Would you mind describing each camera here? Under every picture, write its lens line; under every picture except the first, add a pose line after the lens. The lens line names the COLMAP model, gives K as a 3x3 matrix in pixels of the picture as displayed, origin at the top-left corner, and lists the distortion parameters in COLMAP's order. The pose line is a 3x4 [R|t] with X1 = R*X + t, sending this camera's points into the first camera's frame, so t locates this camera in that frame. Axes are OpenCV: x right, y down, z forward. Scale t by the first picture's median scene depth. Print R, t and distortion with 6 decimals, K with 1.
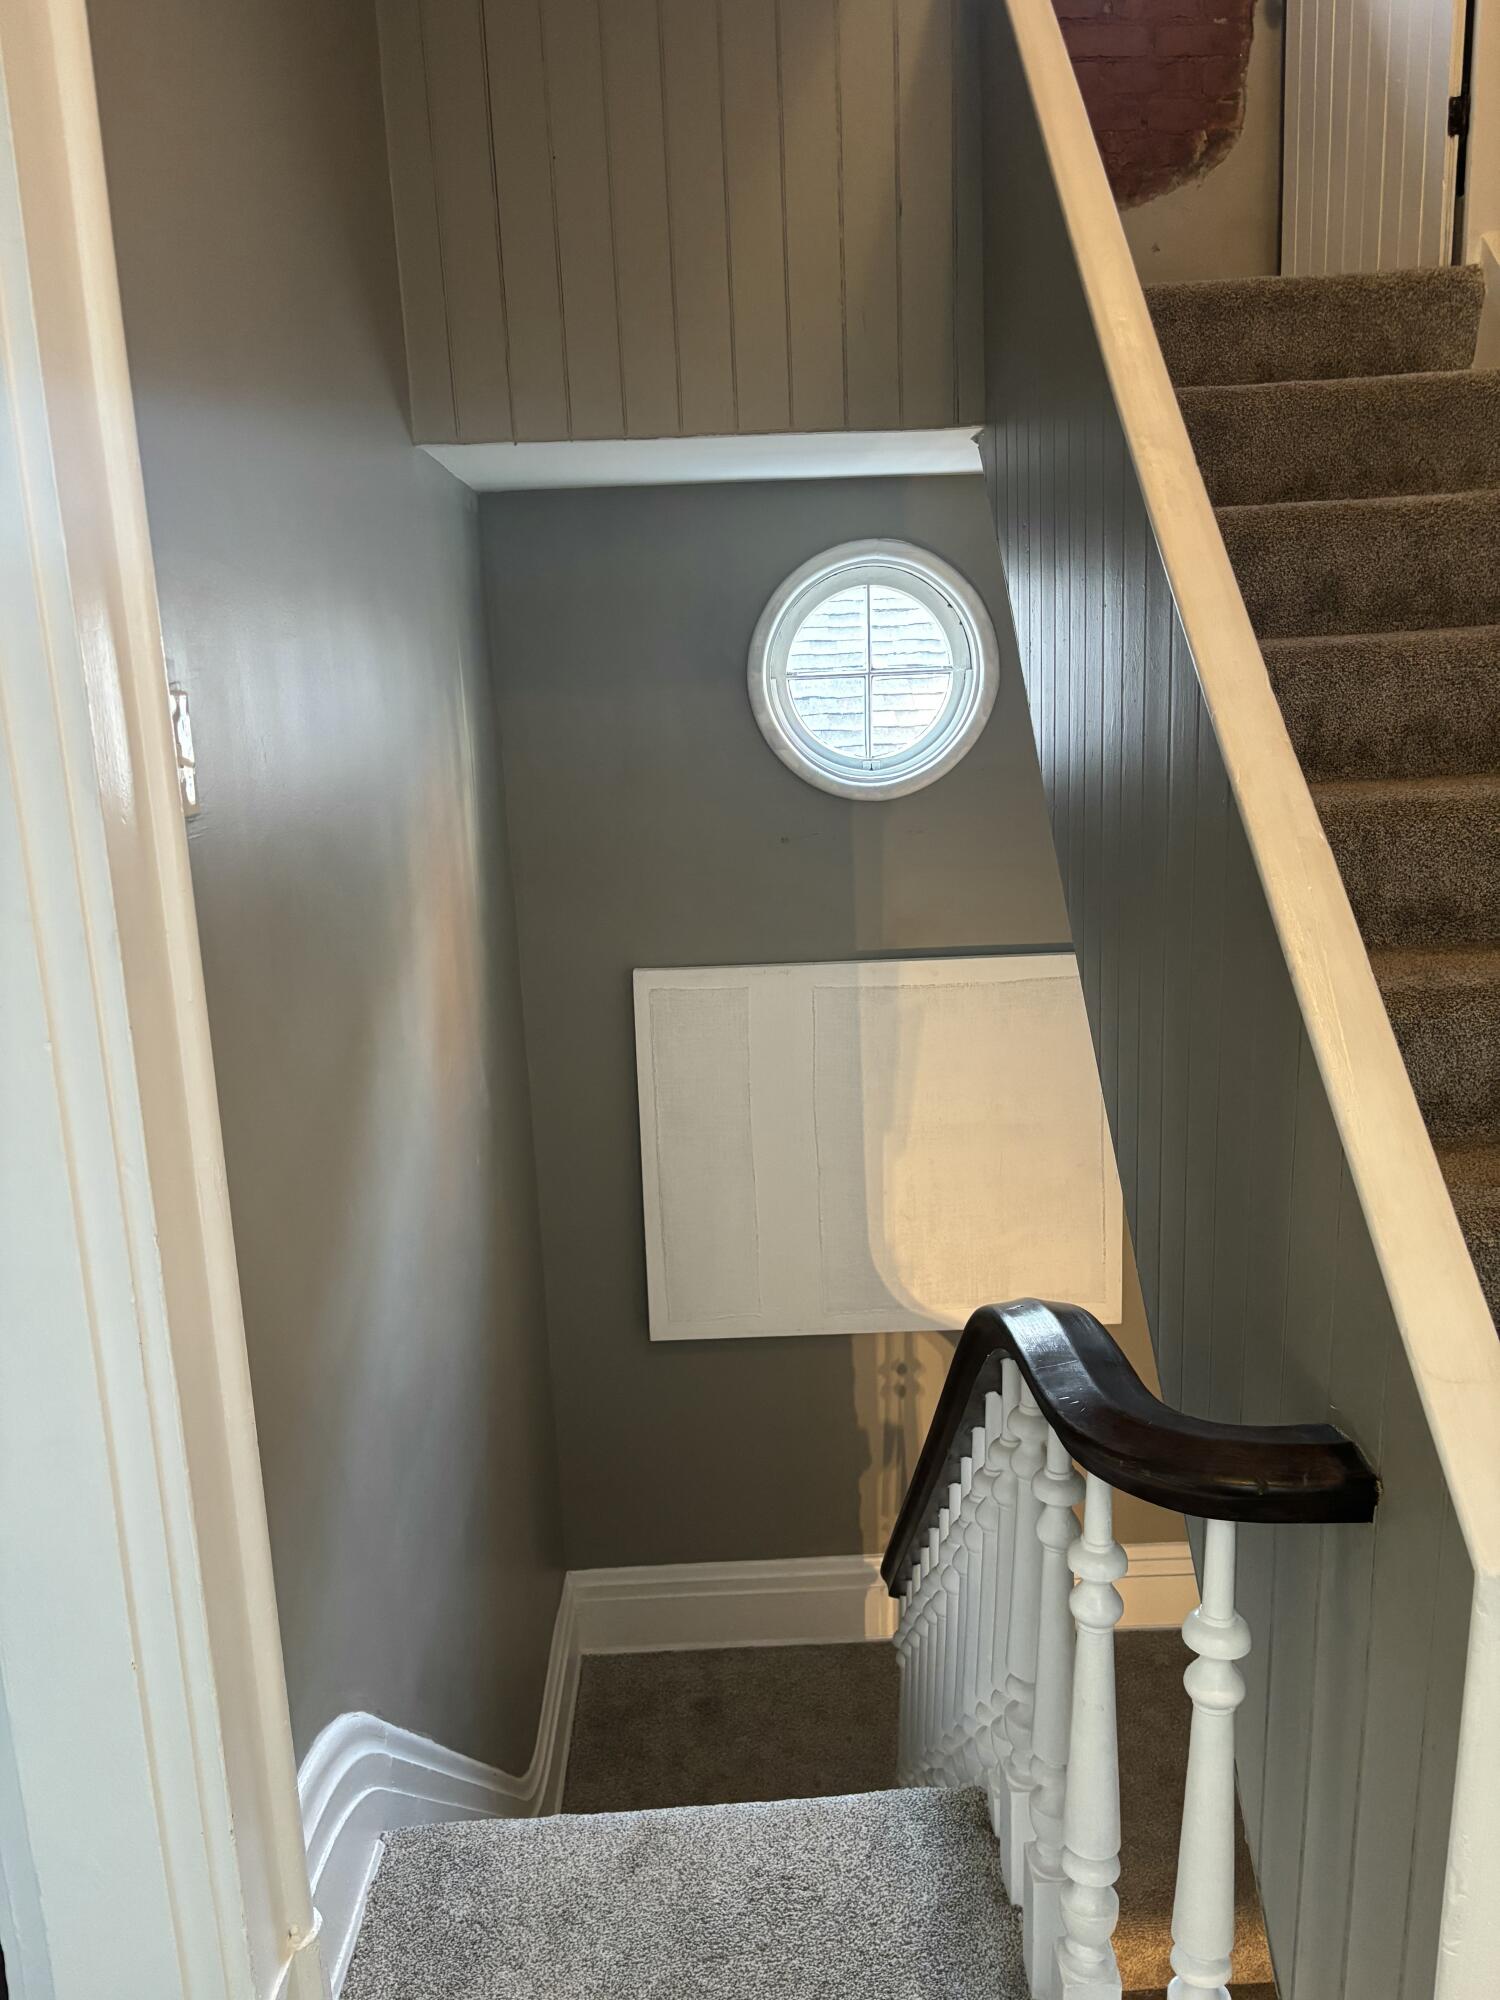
lens RADIAL K [[1526.7, 0, 753.1], [0, 1526.7, 999.1], [0, 0, 1]] dist [0.017356, -0.006036]
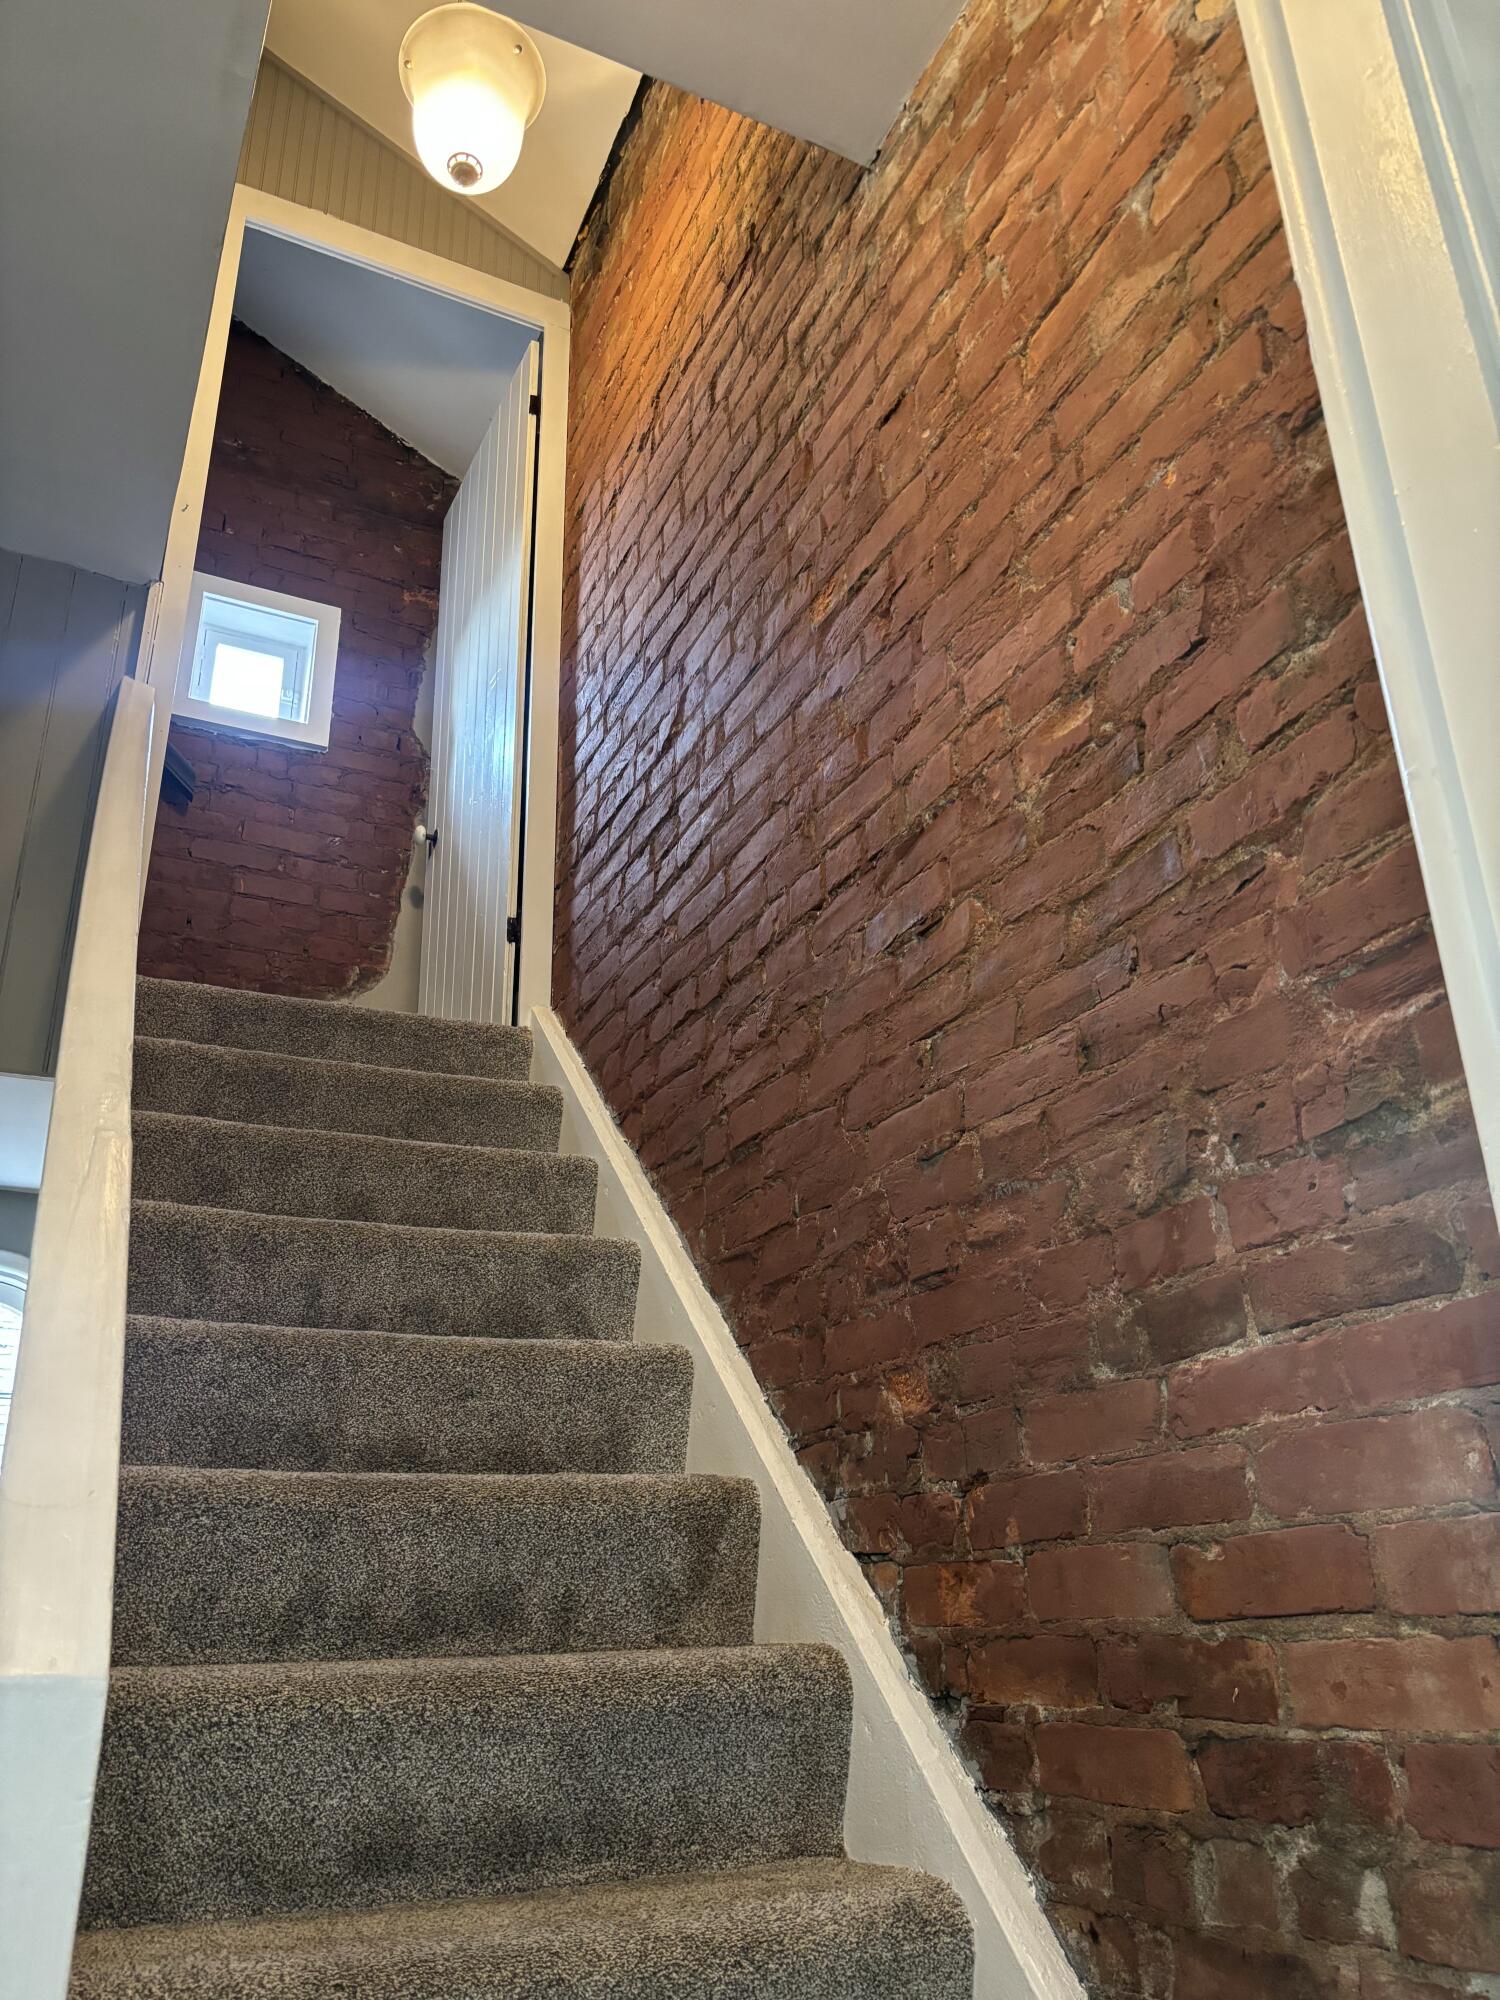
lens RADIAL K [[1526.7, 0, 747.0], [0, 1526.7, 1001.5], [0, 0, 1]] dist [0.017356, -0.006036]
pose [[0.913867, 0.172991, 0.367318, 0.182440], [0.077592, 0.813605, -0.576217, 0.215114], [-0.398532, 0.555086, 0.730104, 0.037243]]
